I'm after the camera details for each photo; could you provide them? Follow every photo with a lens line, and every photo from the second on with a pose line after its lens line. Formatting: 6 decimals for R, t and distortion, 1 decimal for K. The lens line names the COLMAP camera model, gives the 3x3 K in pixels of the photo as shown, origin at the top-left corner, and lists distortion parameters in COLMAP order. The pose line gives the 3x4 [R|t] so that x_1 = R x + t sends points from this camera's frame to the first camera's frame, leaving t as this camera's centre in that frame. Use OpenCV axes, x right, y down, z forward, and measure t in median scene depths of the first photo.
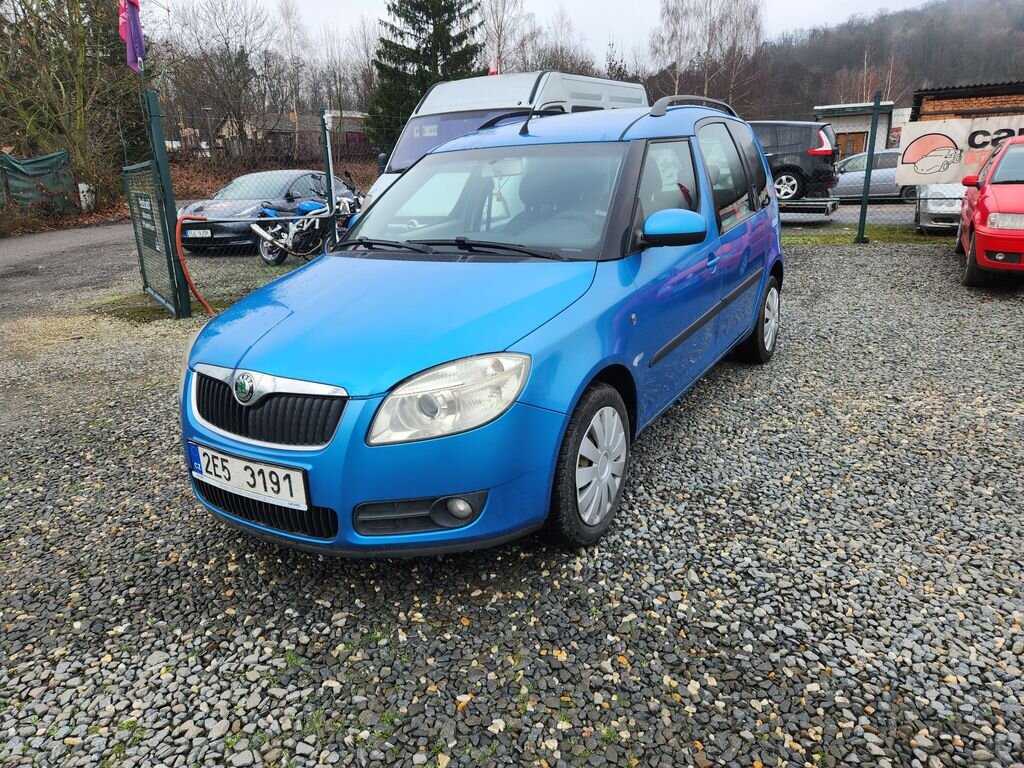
lens RADIAL K [[683.2, 0, 507.5], [0, 683.2, 375.5], [0, 0, 1]] dist [0.071766, -0.056328]
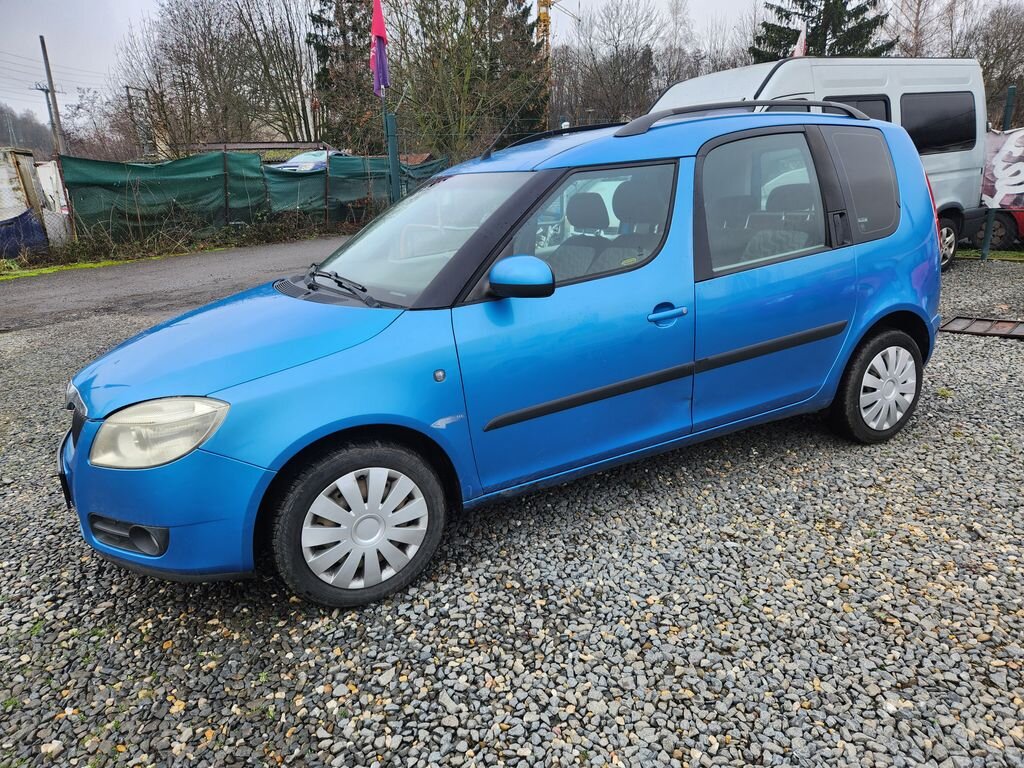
lens RADIAL K [[681.8, 0, 512.0], [0, 681.8, 384.0], [0, 0, 1]] dist [0.068494, -0.053363]
pose [[0.865086, 0.139437, -0.481854, 0.742329], [-0.128955, 0.990124, 0.055001, -0.142644], [0.484764, 0.014557, 0.874524, 0.280403]]
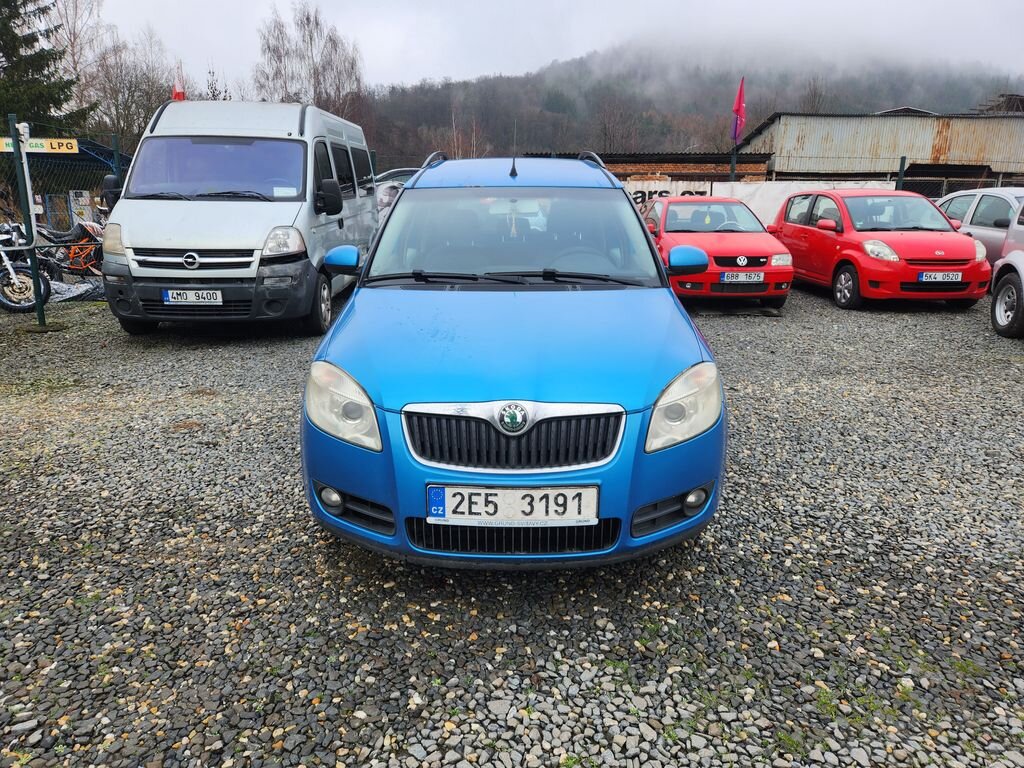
lens RADIAL K [[681.8, 0, 512.0], [0, 681.8, 384.0], [0, 0, 1]] dist [0.068494, -0.053363]
pose [[0.853023, -0.091191, 0.513844, -0.668327], [0.111402, 0.993738, -0.008580, -0.017052], [-0.509844, 0.064562, 0.857841, 0.107998]]
